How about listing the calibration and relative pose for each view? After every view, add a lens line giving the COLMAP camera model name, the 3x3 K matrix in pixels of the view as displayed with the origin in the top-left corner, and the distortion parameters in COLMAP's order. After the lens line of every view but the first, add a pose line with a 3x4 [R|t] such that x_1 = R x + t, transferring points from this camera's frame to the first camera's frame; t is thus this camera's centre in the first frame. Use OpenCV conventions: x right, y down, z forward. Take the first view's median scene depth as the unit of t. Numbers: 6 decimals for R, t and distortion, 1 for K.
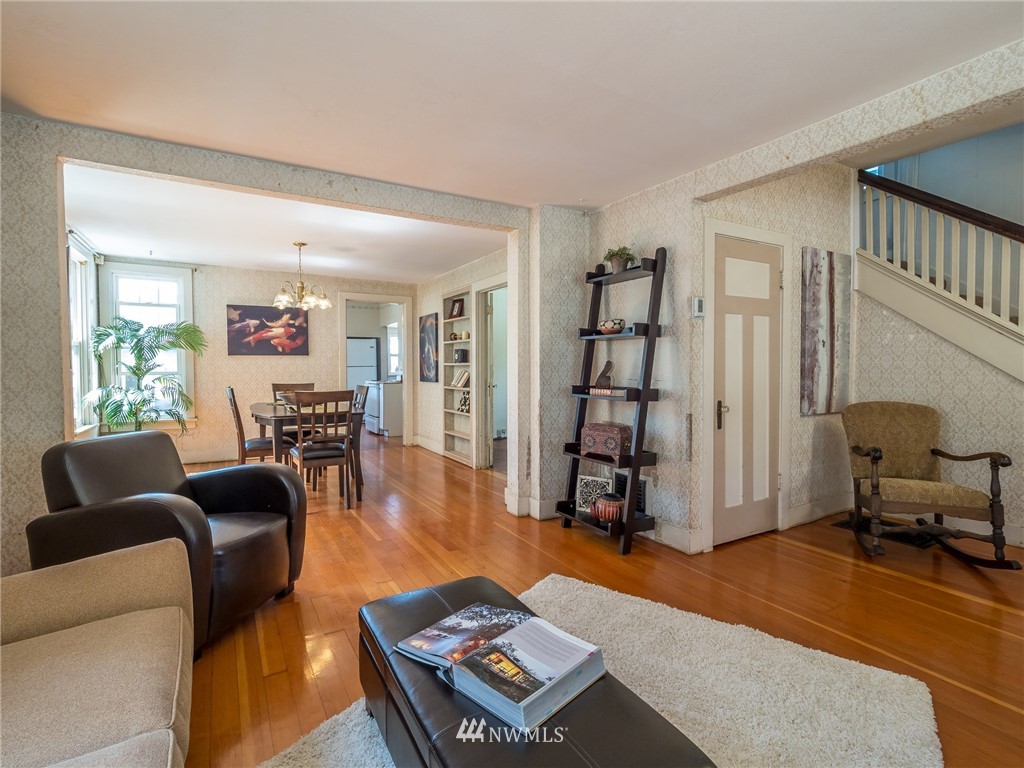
lens RADIAL K [[495.2, 0, 508.4], [0, 495.2, 378.7], [0, 0, 1]] dist [-0.004654, -0.000490]
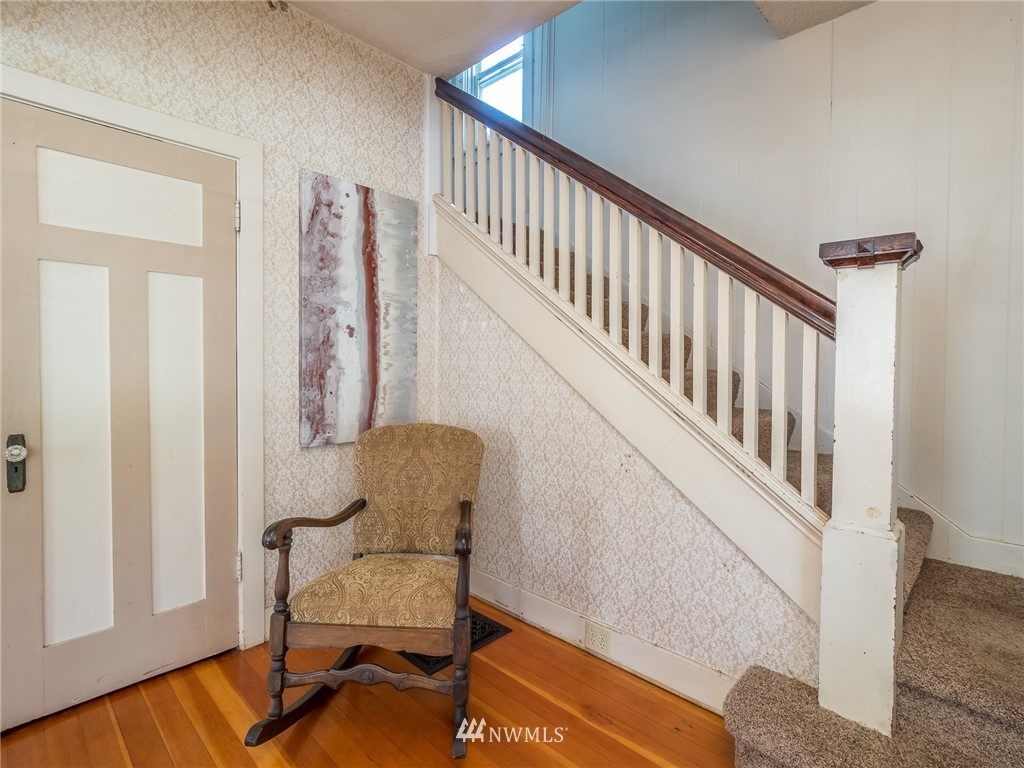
lens RADIAL K [[495.2, 0, 508.4], [0, 495.2, 378.7], [0, 0, 1]] dist [-0.004654, -0.000490]
pose [[0.963154, 0.001396, 0.268946, 0.670356], [-0.000998, 0.999998, -0.001617, -0.010061], [-0.268948, 0.001289, 0.963154, 0.344795]]
